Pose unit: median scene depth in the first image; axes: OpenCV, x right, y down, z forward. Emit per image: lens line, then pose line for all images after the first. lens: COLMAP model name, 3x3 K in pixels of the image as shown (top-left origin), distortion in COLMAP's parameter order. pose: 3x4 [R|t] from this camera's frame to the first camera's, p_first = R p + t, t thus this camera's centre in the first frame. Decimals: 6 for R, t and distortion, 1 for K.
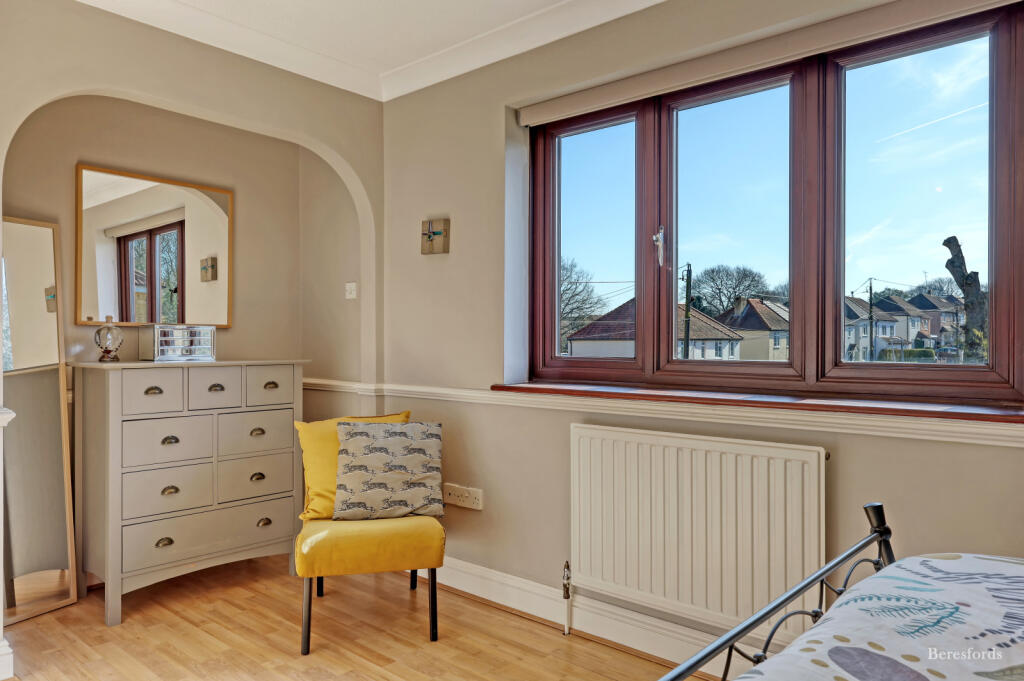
lens RADIAL K [[723.3, 0, 507.4], [0, 723.3, 312.4], [0, 0, 1]] dist [-0.008696, -0.001370]
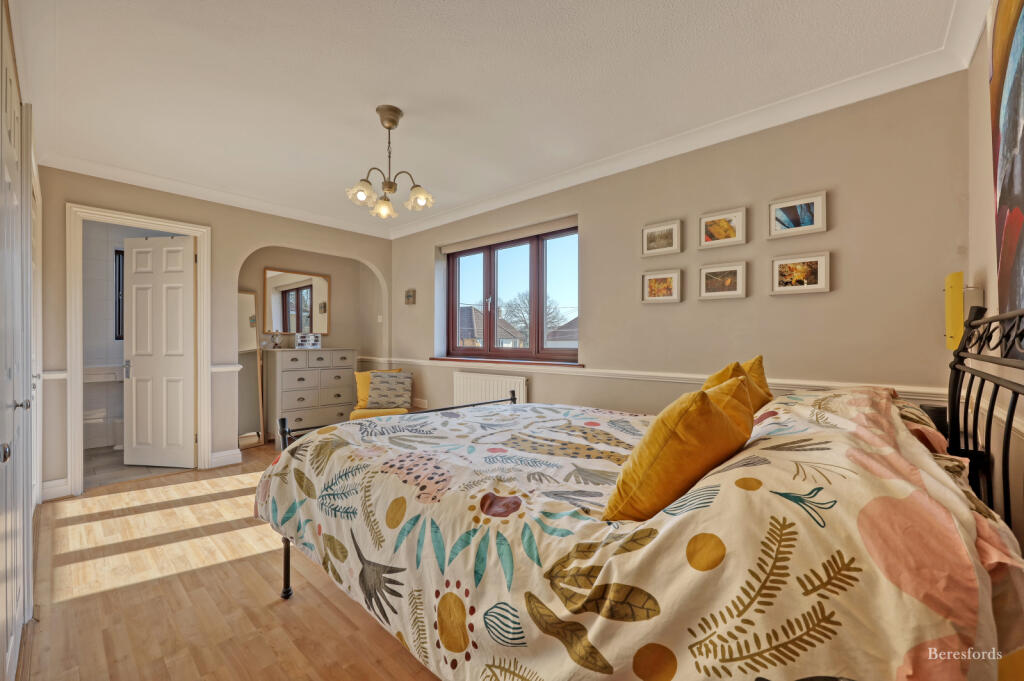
lens RADIAL K [[406.4, 0, 512.0], [0, 406.4, 340.5], [0, 0, 1]] dist [-0.001947, -0.000122]
pose [[0.999950, -0.001080, 0.009904, 0.240346], [0.000672, 0.999156, 0.041077, -0.015591], [-0.009940, -0.041069, 0.999107, -0.402217]]
